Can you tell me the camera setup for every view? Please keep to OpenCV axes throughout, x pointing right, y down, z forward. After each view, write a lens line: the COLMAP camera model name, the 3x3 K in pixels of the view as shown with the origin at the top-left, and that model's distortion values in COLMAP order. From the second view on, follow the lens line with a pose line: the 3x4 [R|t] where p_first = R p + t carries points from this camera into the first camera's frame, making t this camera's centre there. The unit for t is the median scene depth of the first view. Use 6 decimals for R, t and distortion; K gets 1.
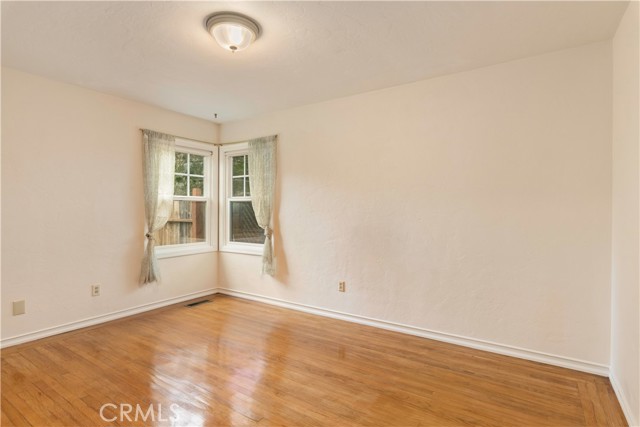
lens RADIAL K [[323.7, 0, 318.6], [0, 323.7, 214.5], [0, 0, 1]] dist [-0.000611, 0.000221]
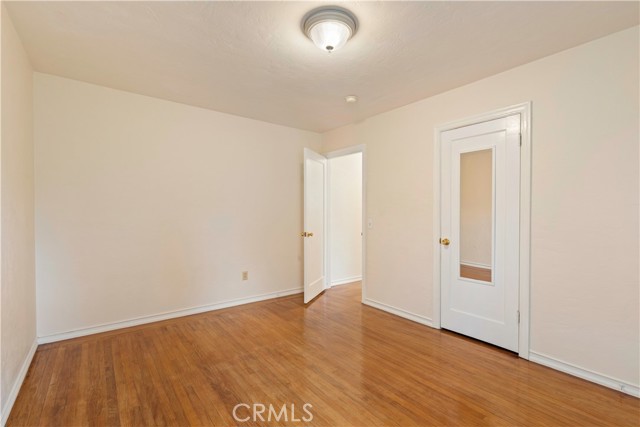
lens RADIAL K [[287.6, 0, 318.2], [0, 287.6, 212.2], [0, 0, 1]] dist [0.000186, 0.000226]
pose [[-0.945161, -0.006520, 0.326539, -0.486746], [-0.000832, 0.999846, 0.017554, -0.028125], [-0.326603, 0.016320, -0.945021, 1.713598]]
